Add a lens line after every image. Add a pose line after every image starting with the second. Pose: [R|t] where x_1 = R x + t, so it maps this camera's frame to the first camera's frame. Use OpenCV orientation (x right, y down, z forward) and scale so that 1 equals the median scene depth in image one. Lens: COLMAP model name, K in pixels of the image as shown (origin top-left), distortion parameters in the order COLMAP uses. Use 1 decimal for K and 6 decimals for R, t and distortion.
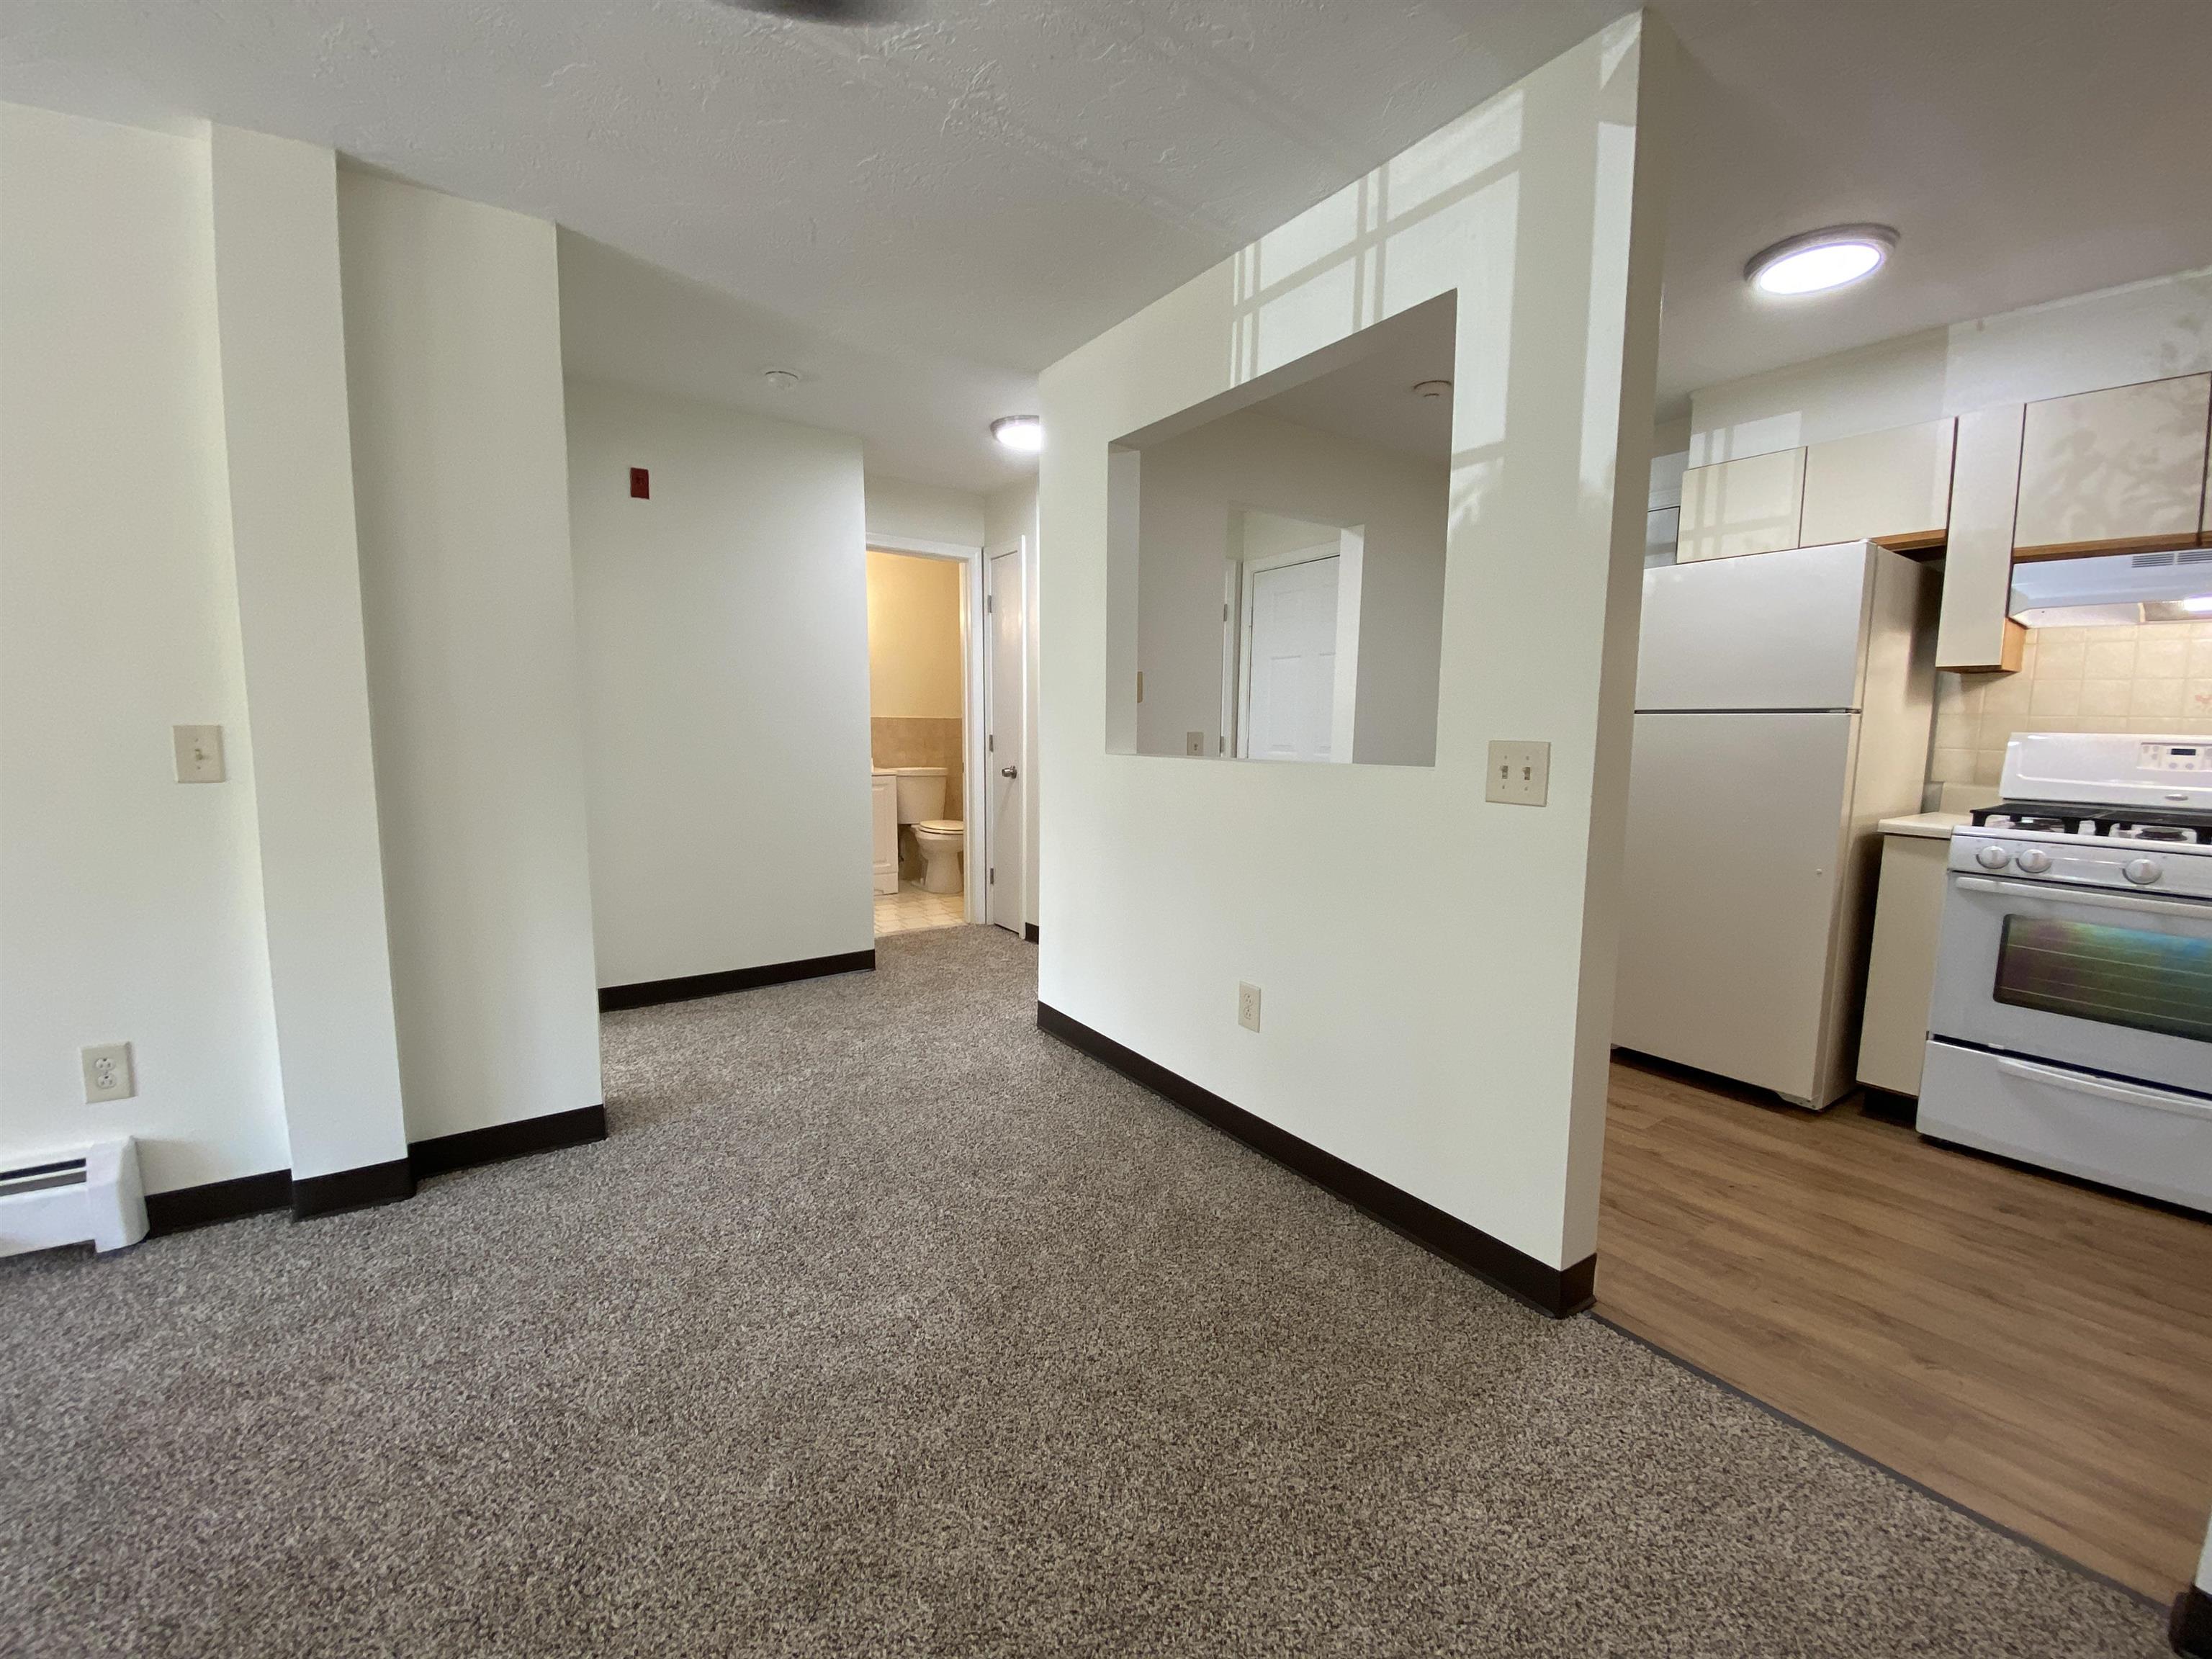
lens RADIAL K [[888.5, 0, 1098.0], [0, 888.5, 818.9], [0, 0, 1]] dist [0.011824, -0.016750]
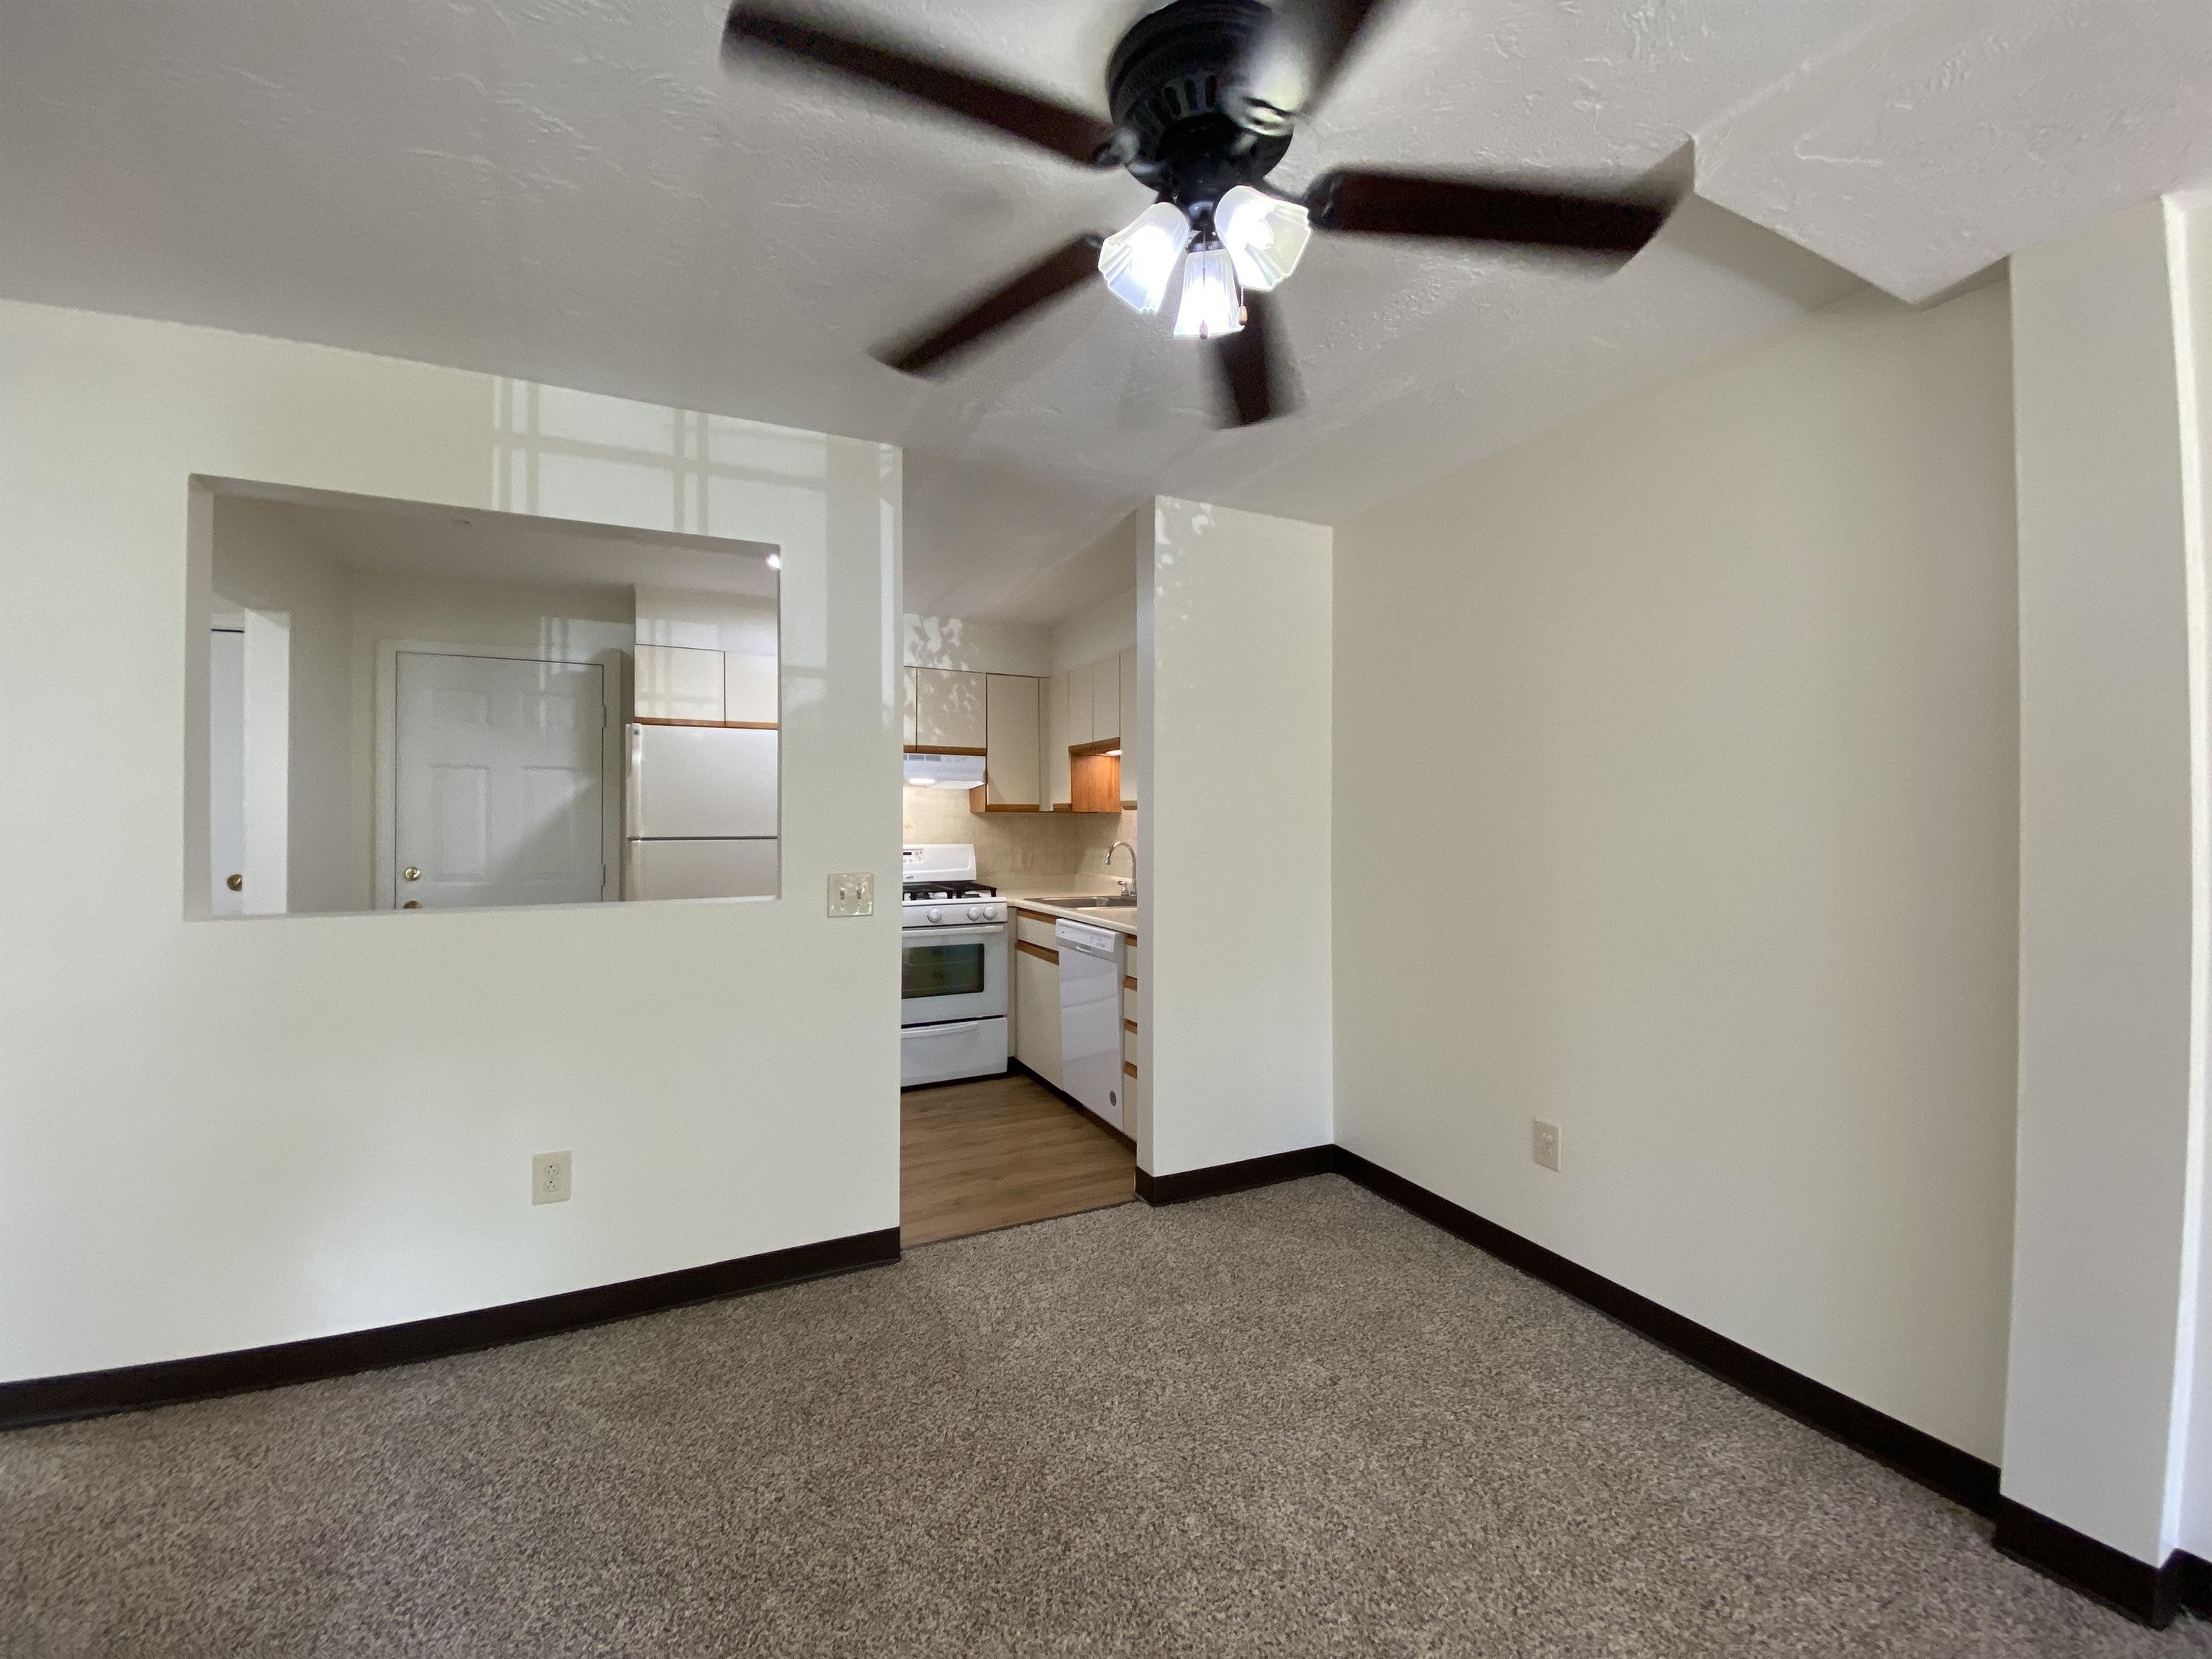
lens RADIAL K [[888.5, 0, 1098.0], [0, 888.5, 818.9], [0, 0, 1]] dist [0.011824, -0.016750]
pose [[0.153862, -0.003897, 0.988085, -0.634979], [0.109929, 0.993852, -0.013198, -0.079600], [-0.981958, 0.110650, 0.153345, 0.261282]]
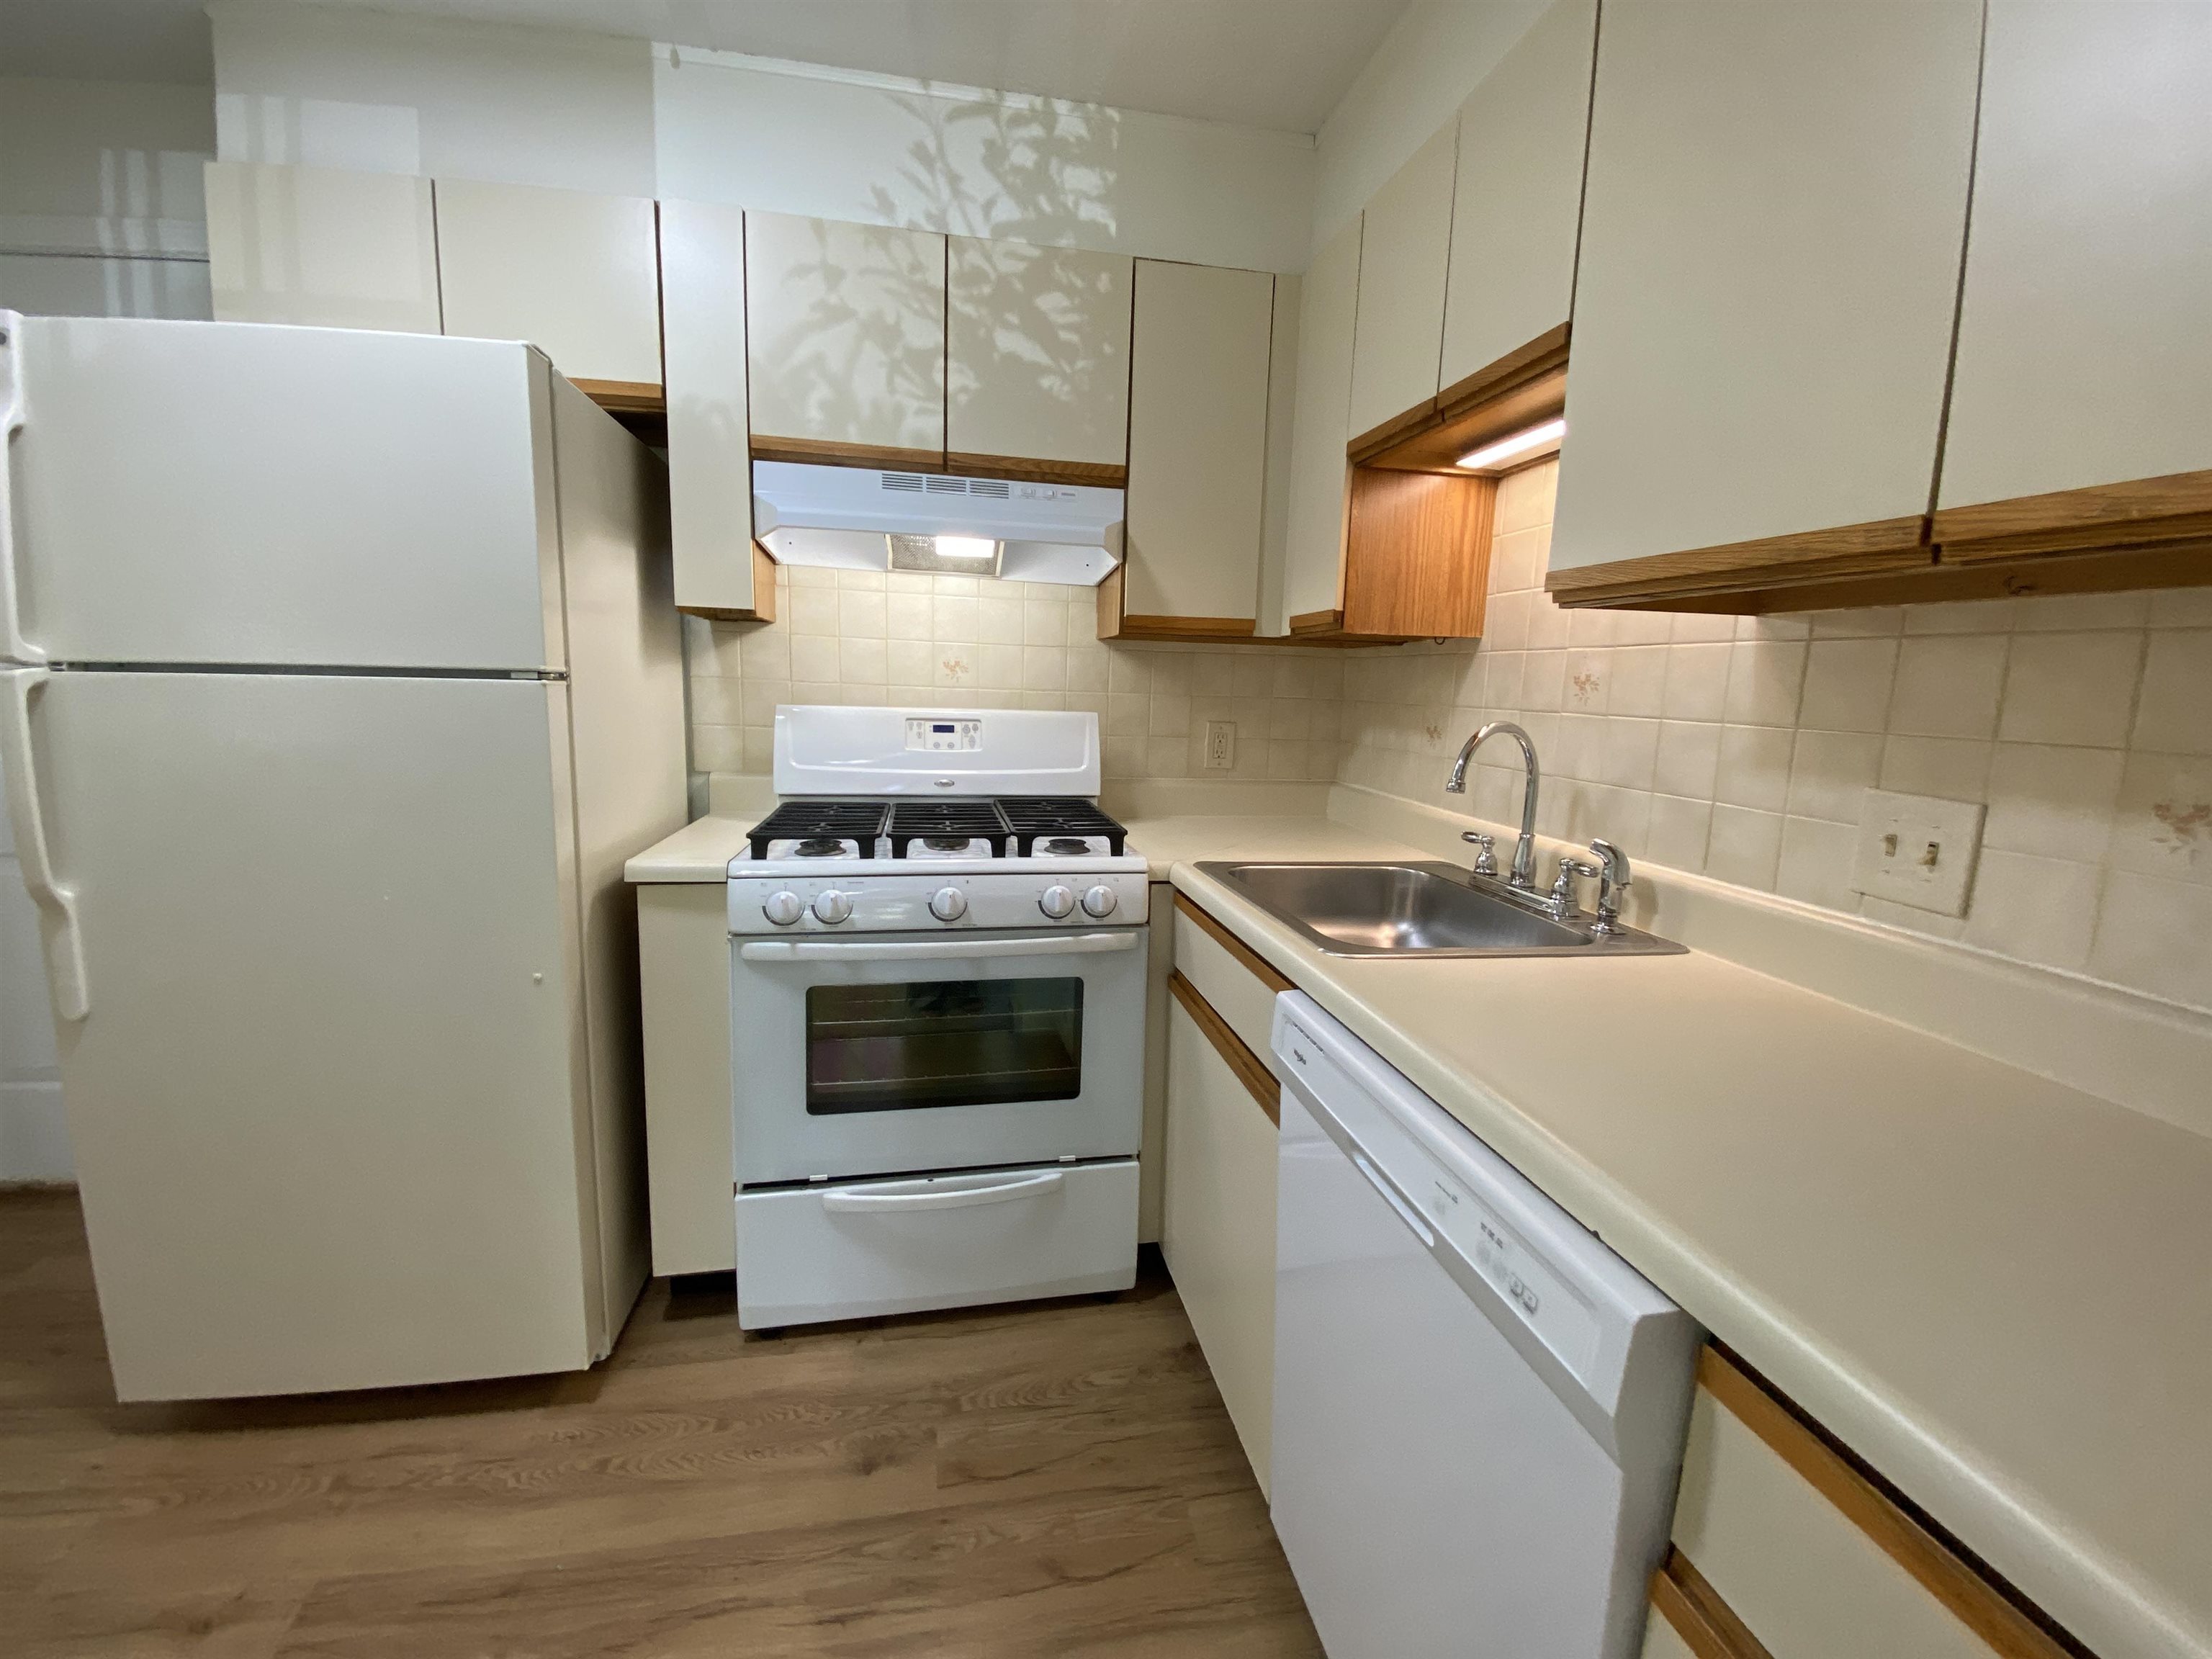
lens RADIAL K [[890.3, 0, 1101.4], [0, 890.3, 823.2], [0, 0, 1]] dist [0.038163, -0.033446]
pose [[0.396057, -0.139382, 0.907585, 0.495618], [0.072881, 0.990065, 0.120245, -0.077244], [-0.915329, 0.018522, 0.402281, 0.498250]]
